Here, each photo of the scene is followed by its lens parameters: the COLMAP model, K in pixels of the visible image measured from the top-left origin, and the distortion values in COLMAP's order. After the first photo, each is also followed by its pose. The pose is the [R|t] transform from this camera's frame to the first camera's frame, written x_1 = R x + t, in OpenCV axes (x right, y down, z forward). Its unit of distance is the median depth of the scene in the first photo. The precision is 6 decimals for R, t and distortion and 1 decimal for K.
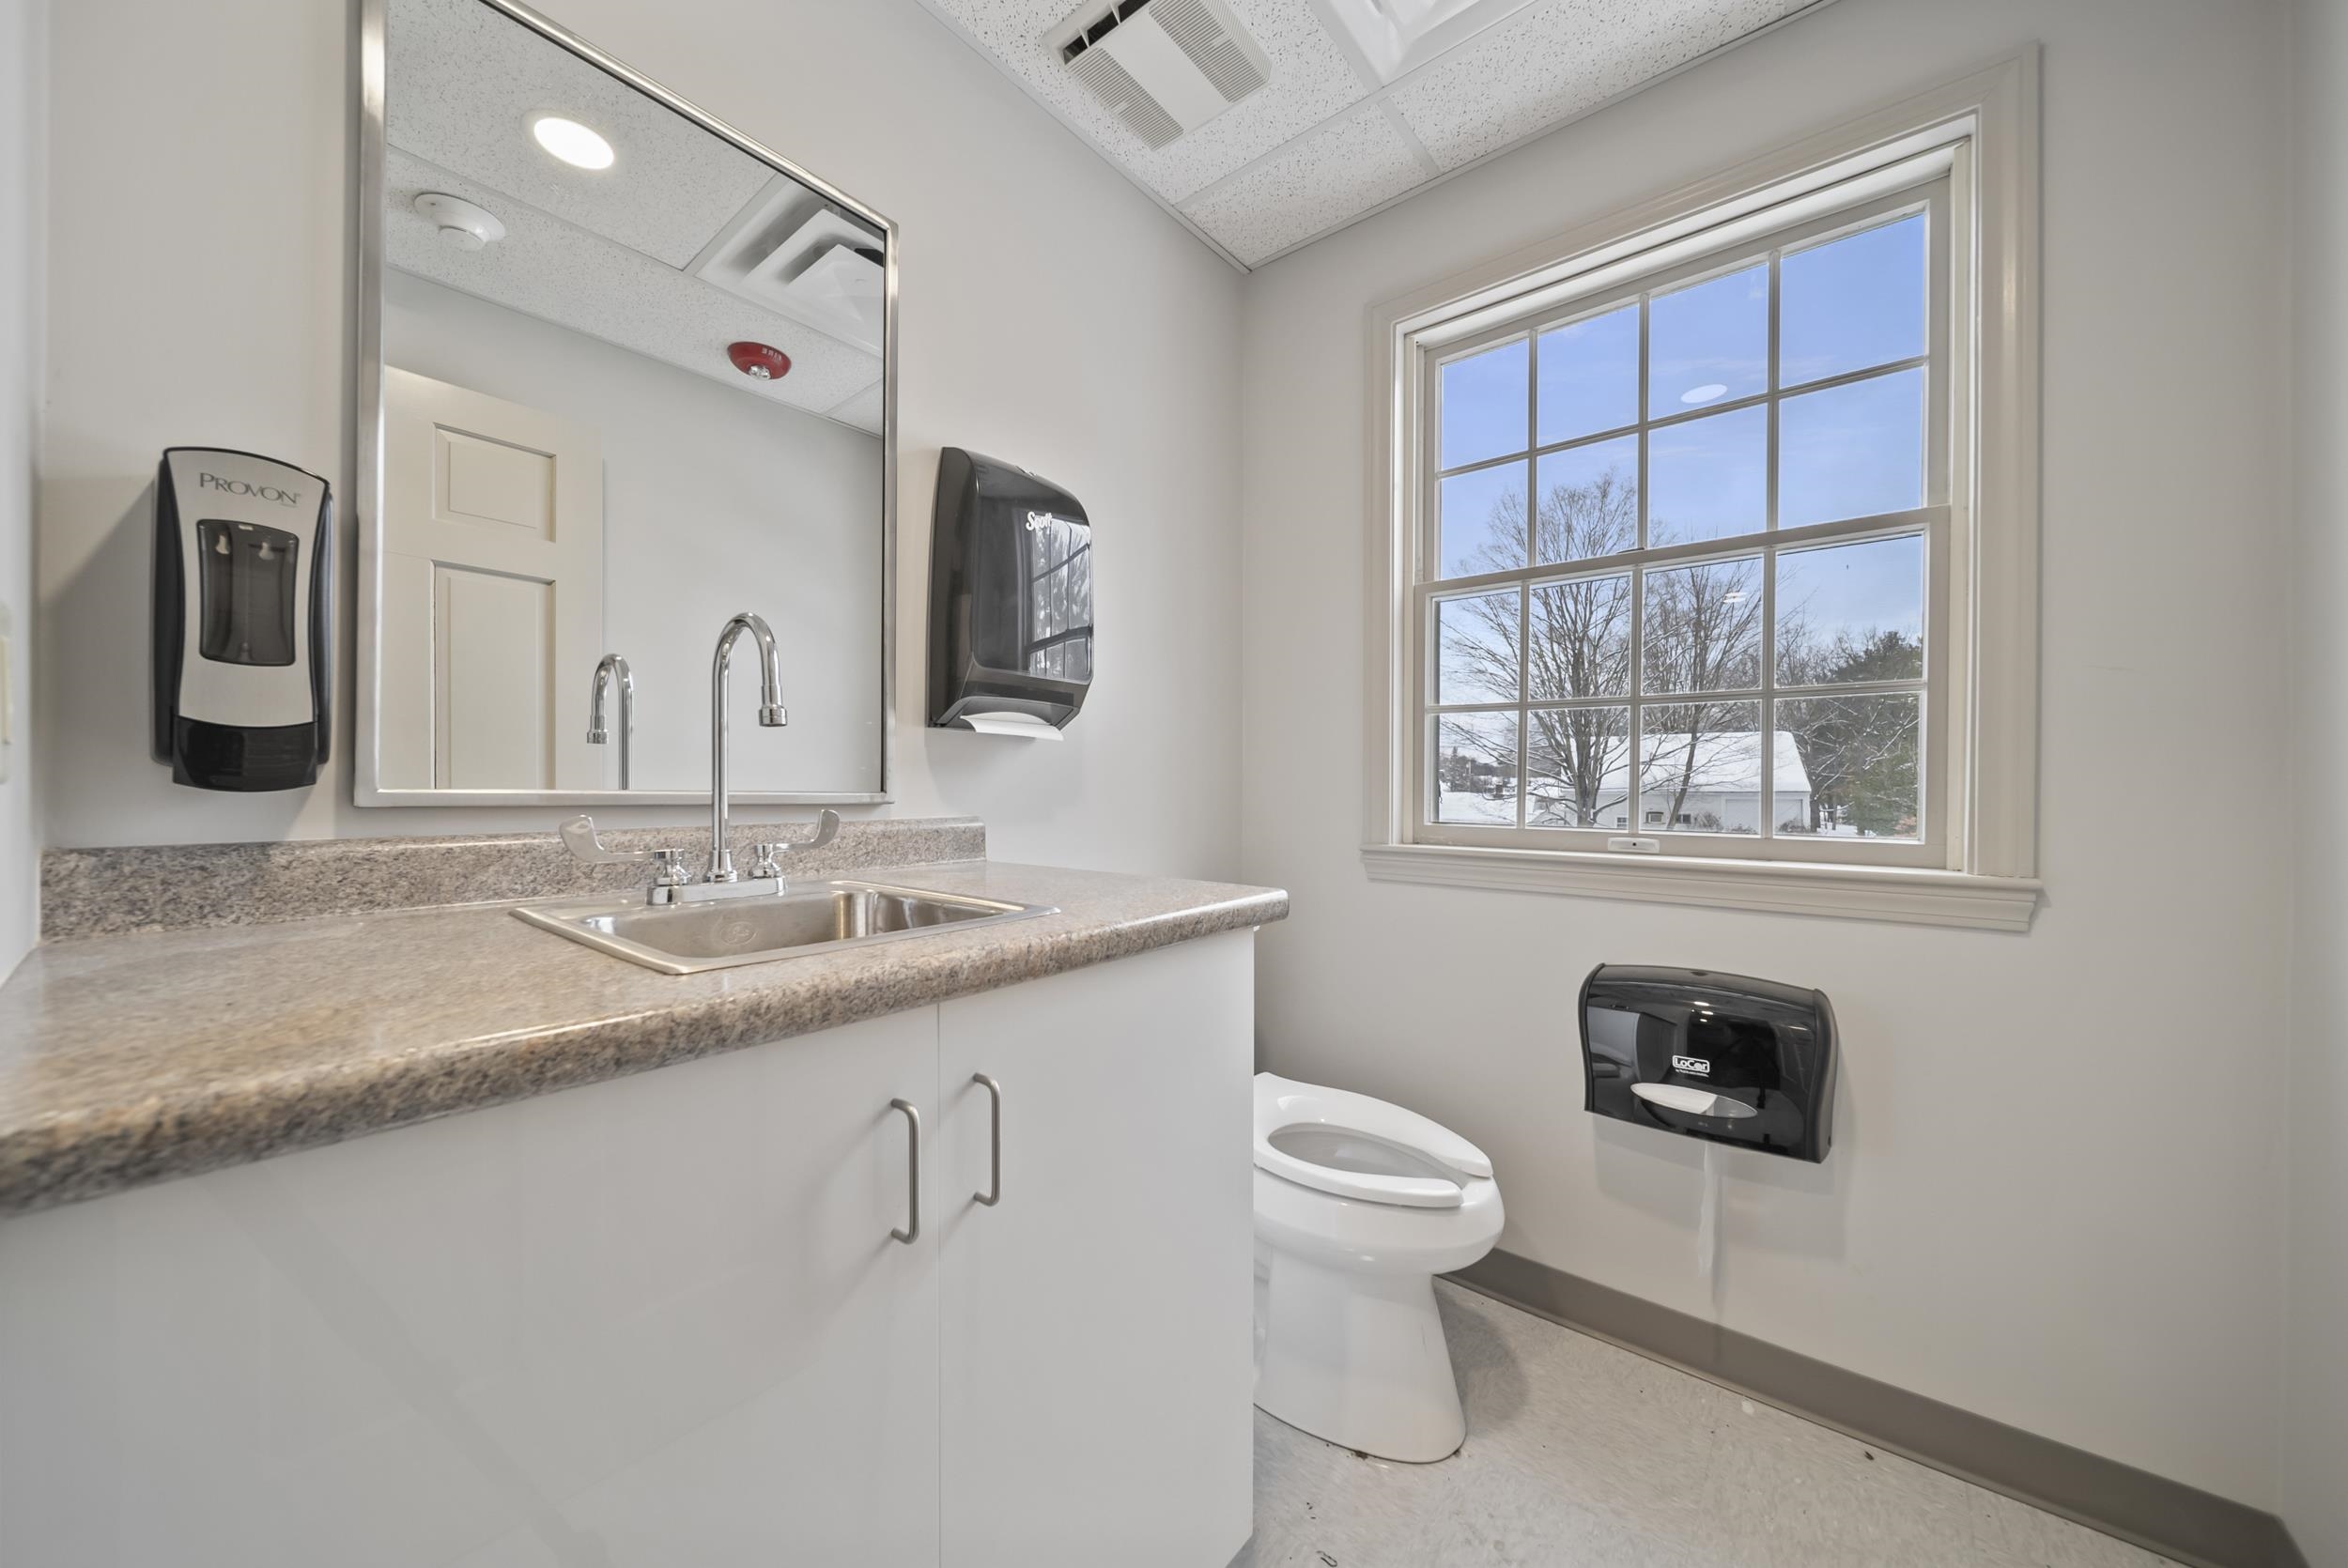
lens RADIAL K [[820.9, 0, 1179.3], [0, 820.9, 790.4], [0, 0, 1]] dist [-0.002513, -0.000631]
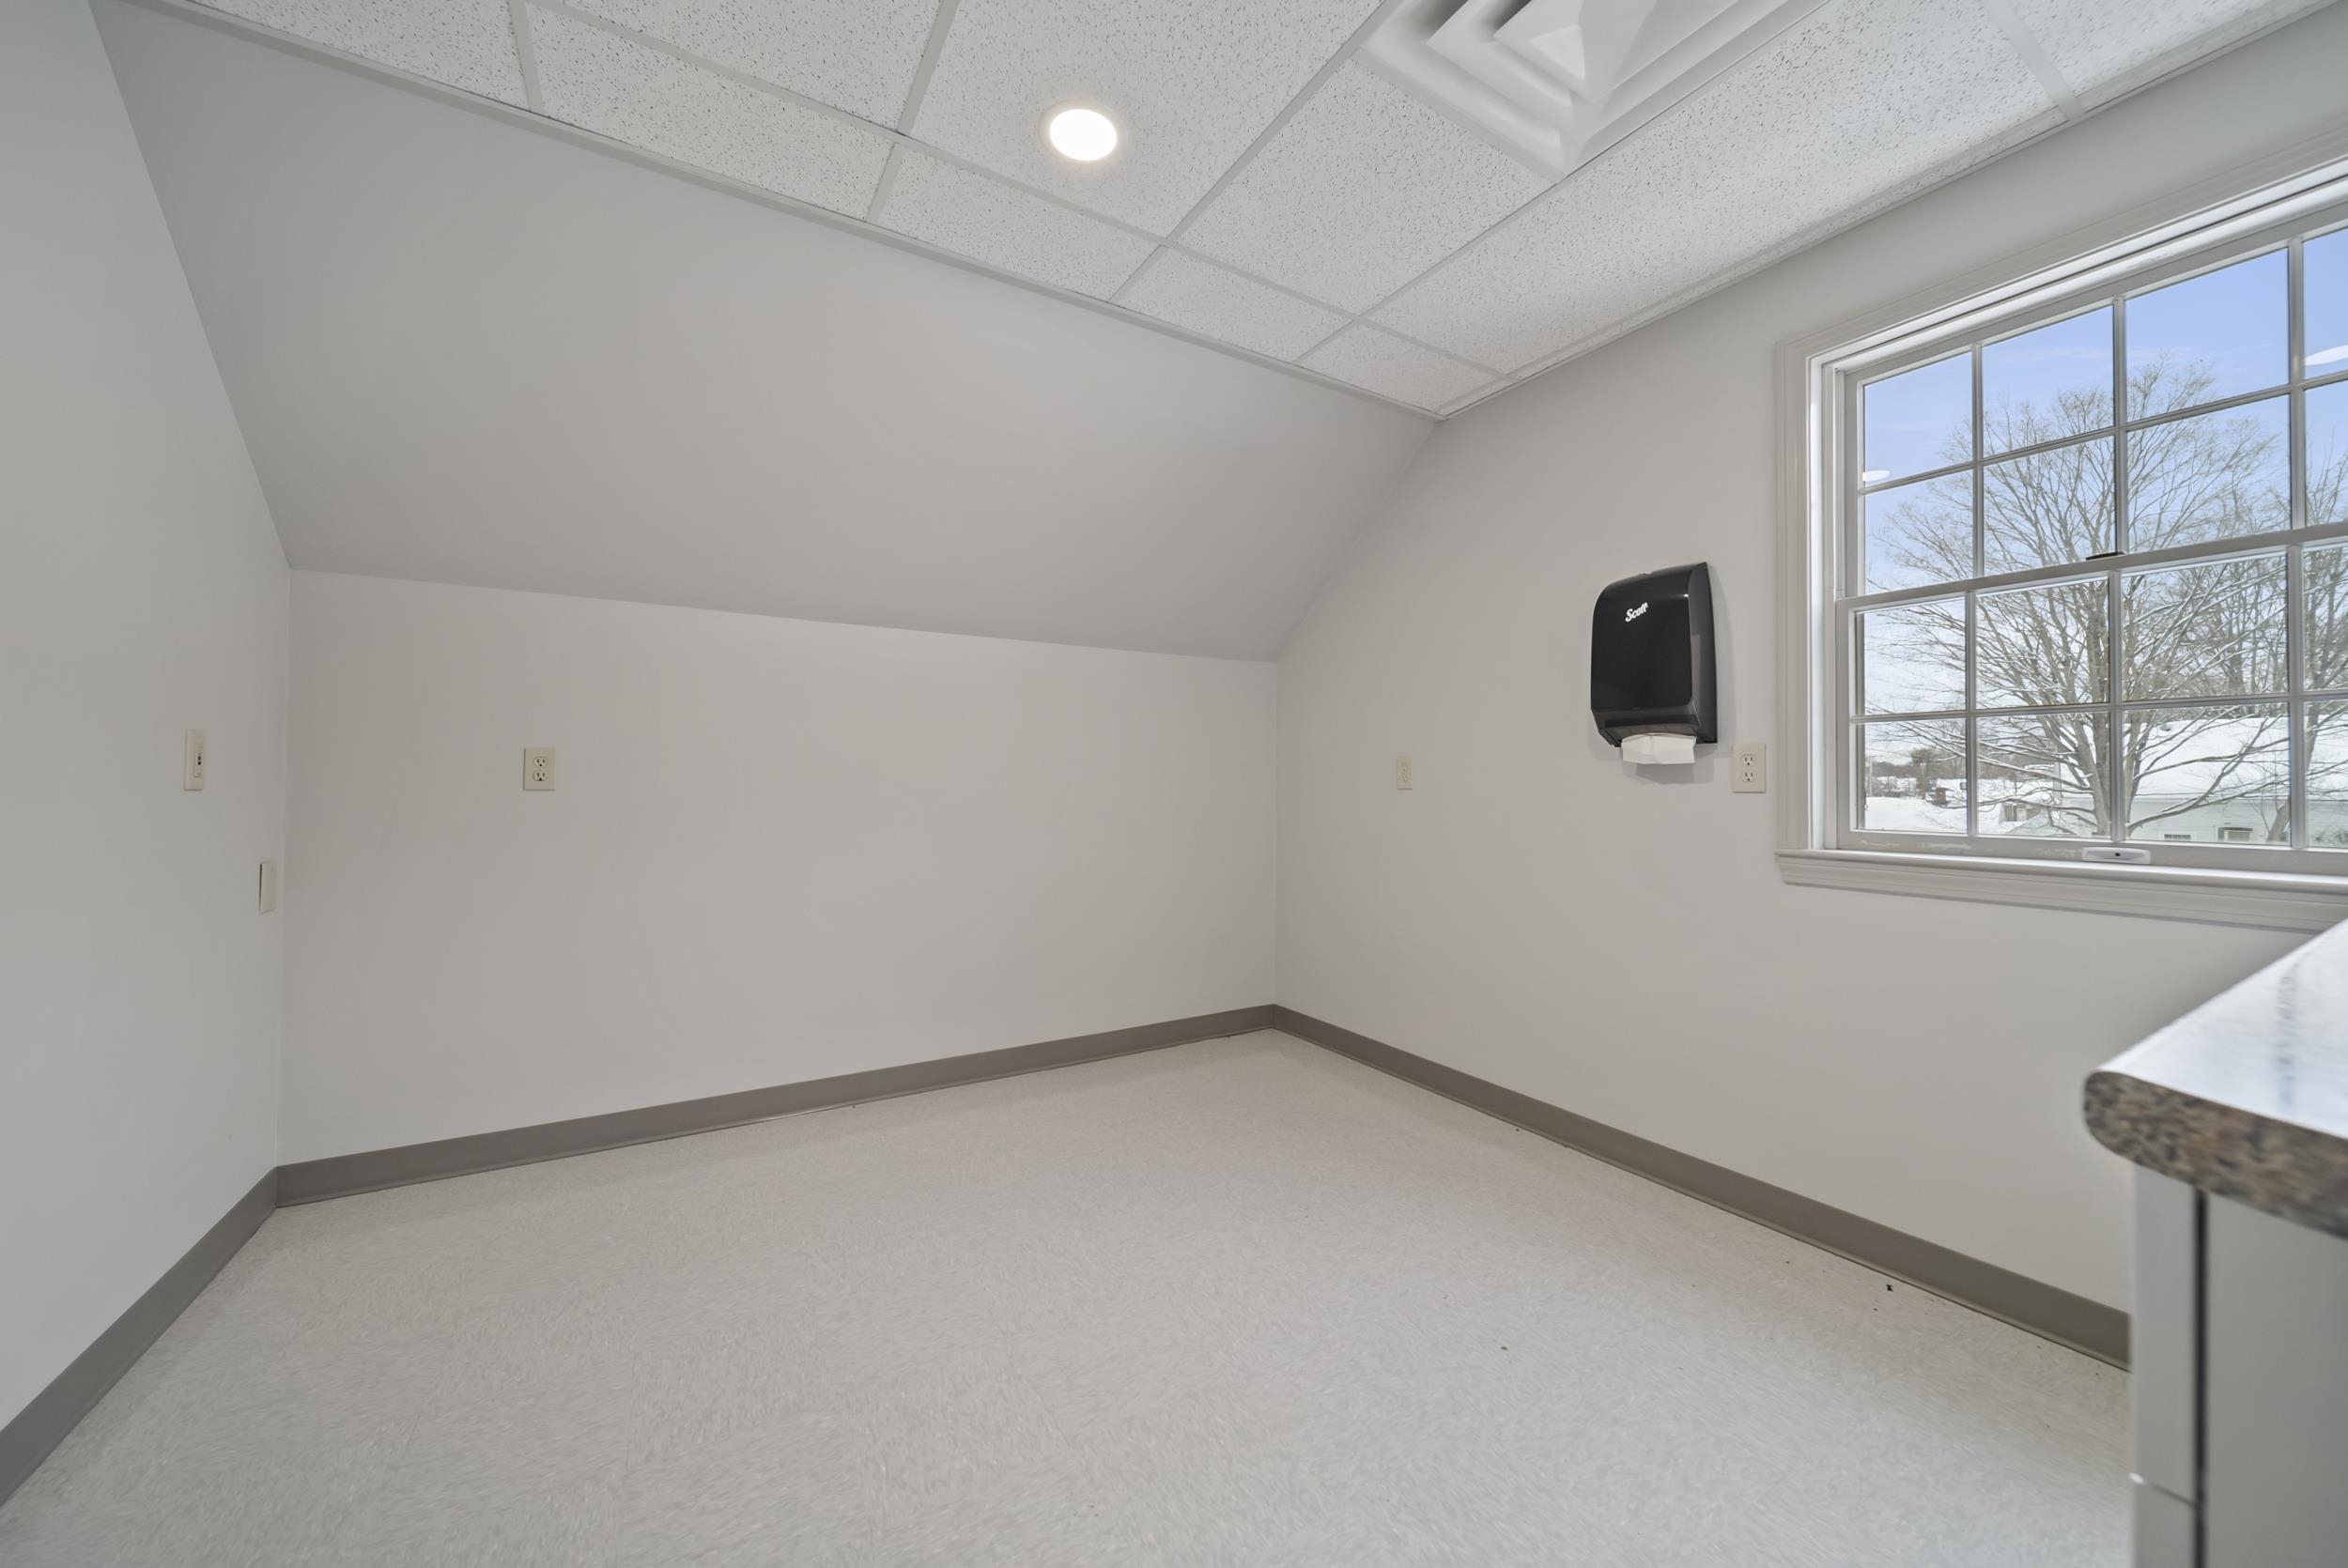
lens RADIAL K [[820.9, 0, 1179.3], [0, 820.9, 790.4], [0, 0, 1]] dist [-0.002513, -0.000631]
pose [[0.926683, -0.003628, -0.375826, -0.097025], [-0.000062, 0.999952, -0.009807, 0.000469], [0.375843, 0.009111, 0.926638, -0.280339]]
